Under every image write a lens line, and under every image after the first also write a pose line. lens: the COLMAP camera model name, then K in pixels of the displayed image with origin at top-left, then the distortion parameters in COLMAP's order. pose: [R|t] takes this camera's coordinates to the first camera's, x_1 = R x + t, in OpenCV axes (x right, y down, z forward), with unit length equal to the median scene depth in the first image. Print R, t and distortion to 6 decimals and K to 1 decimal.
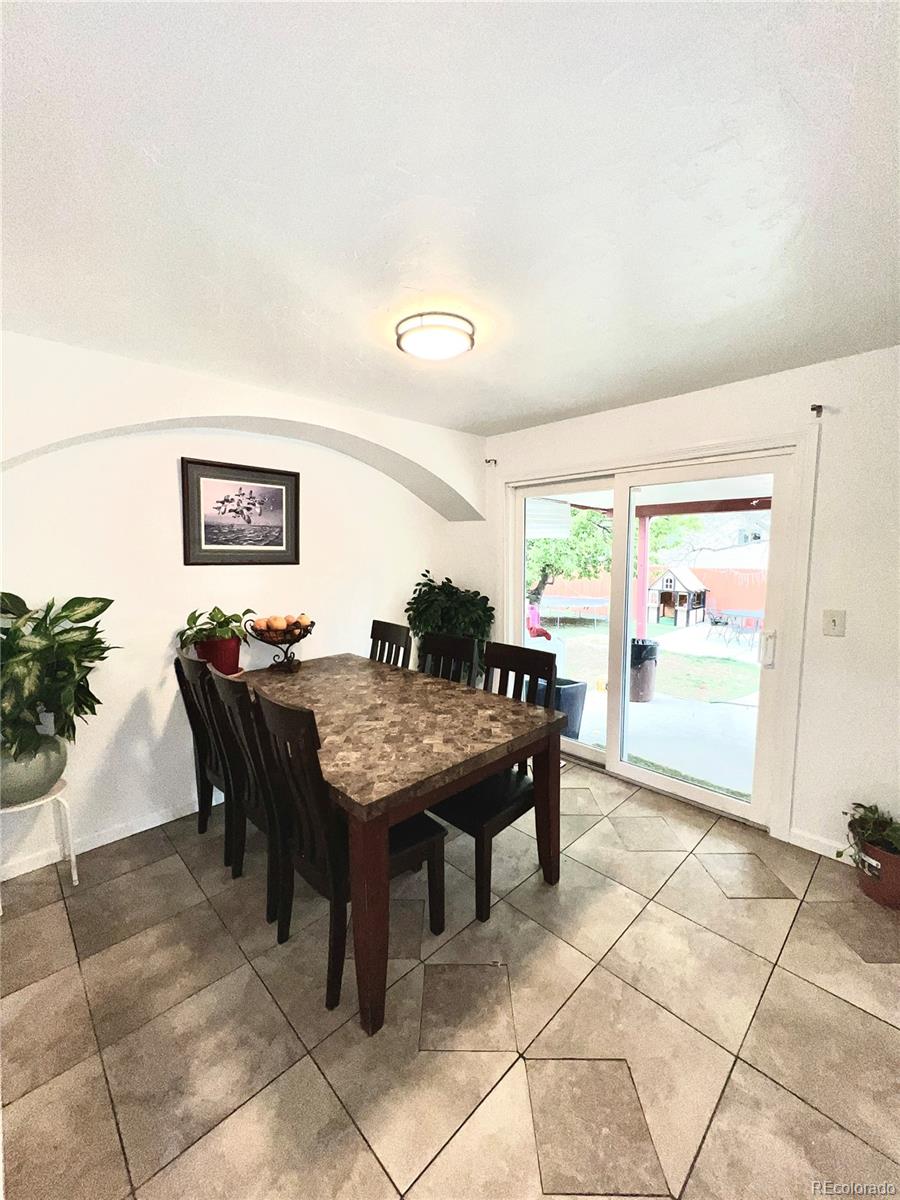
lens RADIAL K [[479.1, 0, 450.0], [0, 479.1, 600.0], [0, 0, 1]] dist [0.000402, -0.000030]
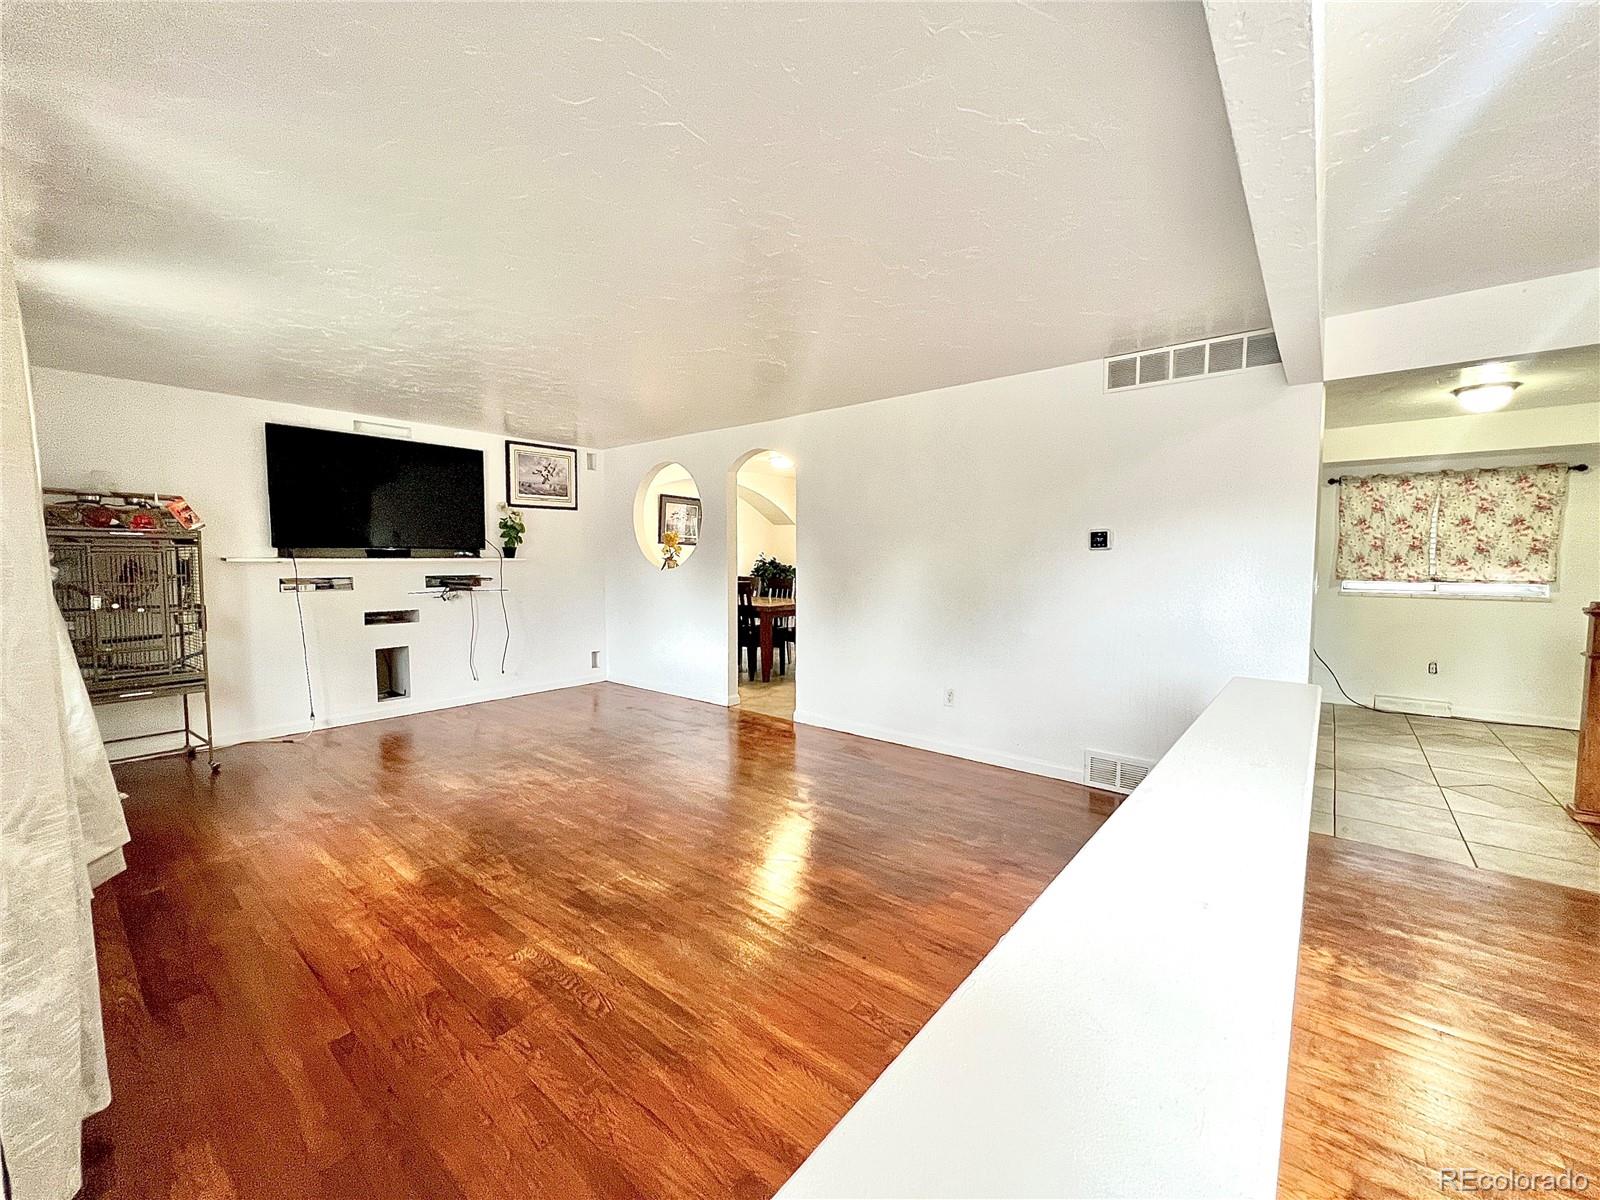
lens RADIAL K [[645.6, 0, 800.0], [0, 645.6, 600.0], [0, 0, 1]] dist [-0.000248, 0.000327]
pose [[0.994210, 0.005649, 0.107308, -0.226358], [-0.000594, 0.998891, -0.047075, 0.305547], [-0.107455, 0.046739, 0.993111, -1.863590]]
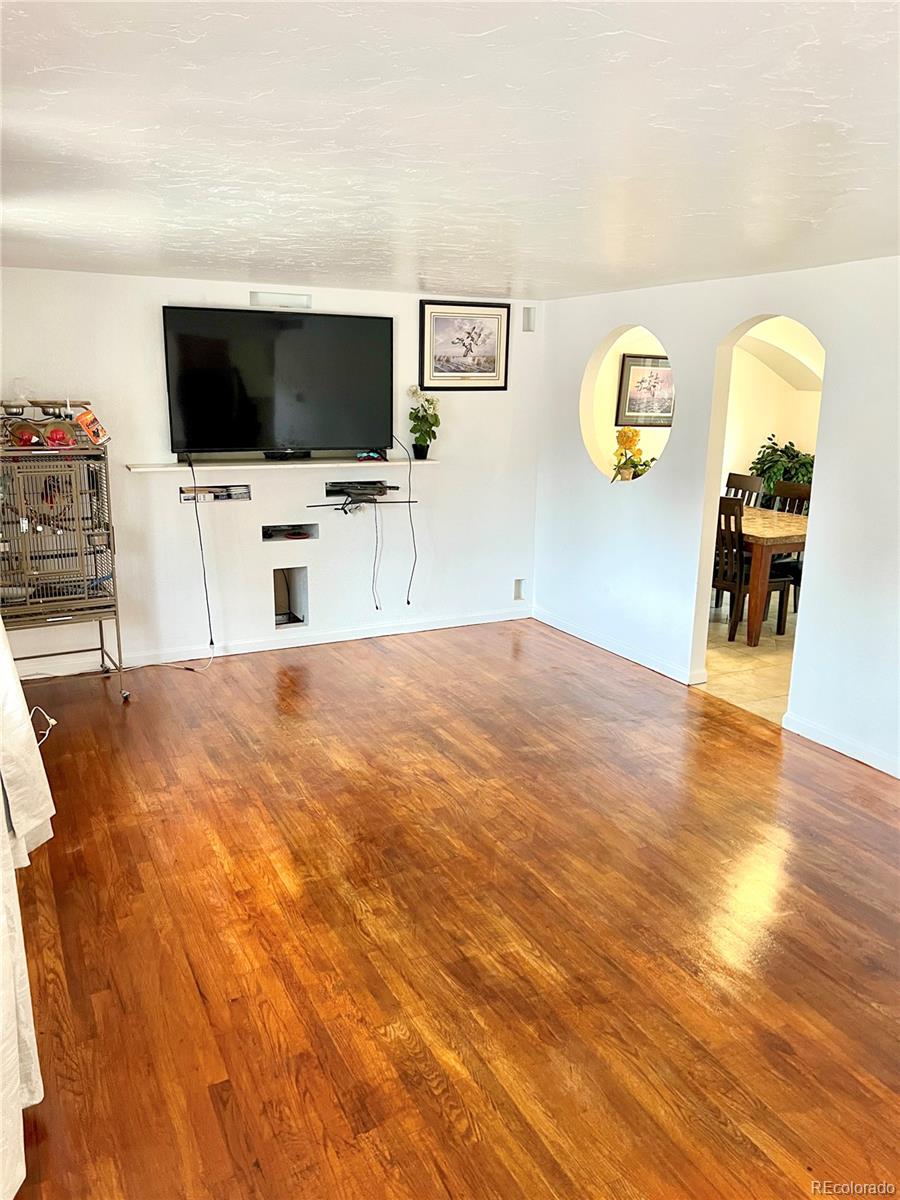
lens RADIAL K [[904.1, 0, 450.0], [0, 904.1, 600.0], [0, 0, 1]] dist [0.051977, -0.059995]
pose [[0.954882, 0.093857, -0.281765, -0.187631], [-0.057716, 0.989307, 0.133945, 0.115707], [0.291323, -0.111639, 0.950088, -1.884608]]
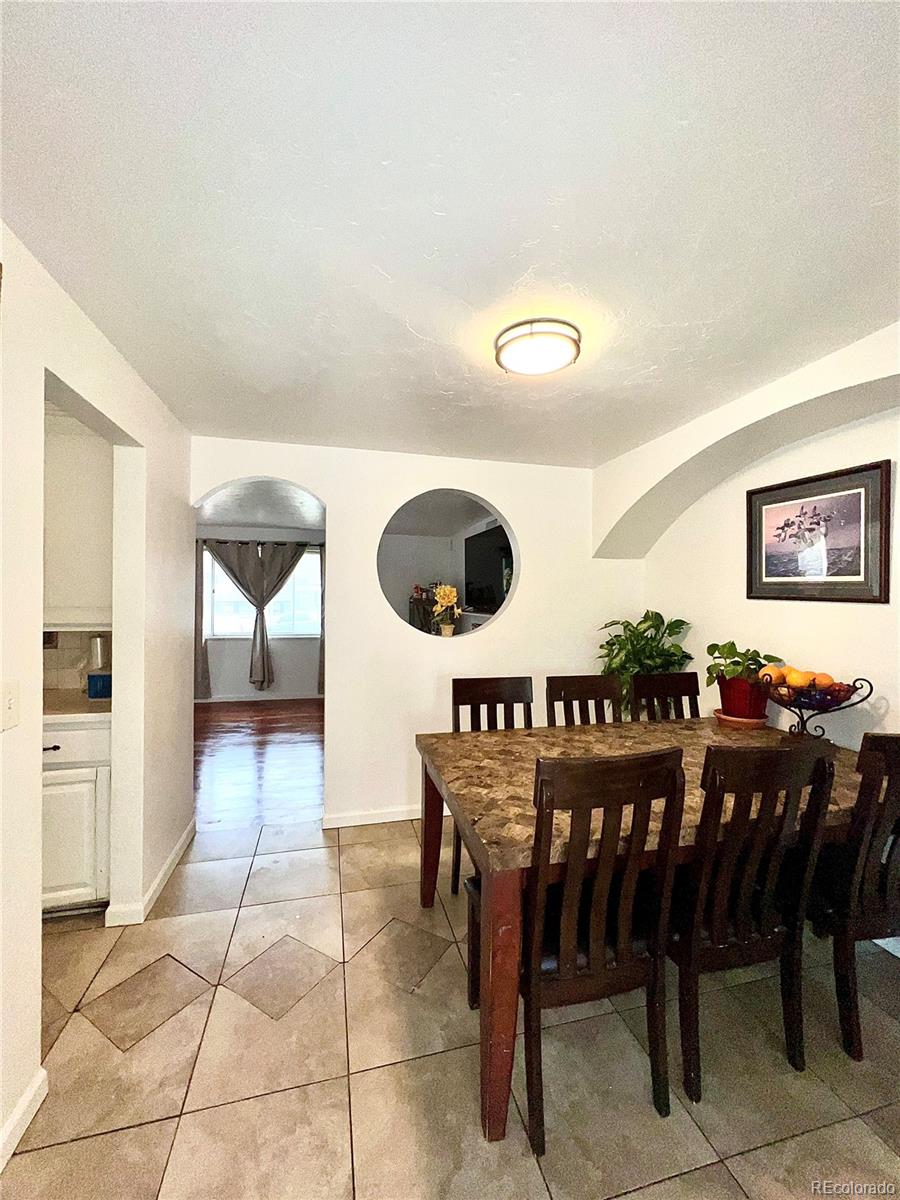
lens RADIAL K [[479.1, 0, 450.0], [0, 479.1, 600.0], [0, 0, 1]] dist [0.000402, -0.000030]
pose [[-0.491416, 0.011220, -0.870853, 0.586100], [-0.098450, 0.992792, 0.068346, -0.073911], [0.865343, 0.119321, -0.486769, 0.918123]]
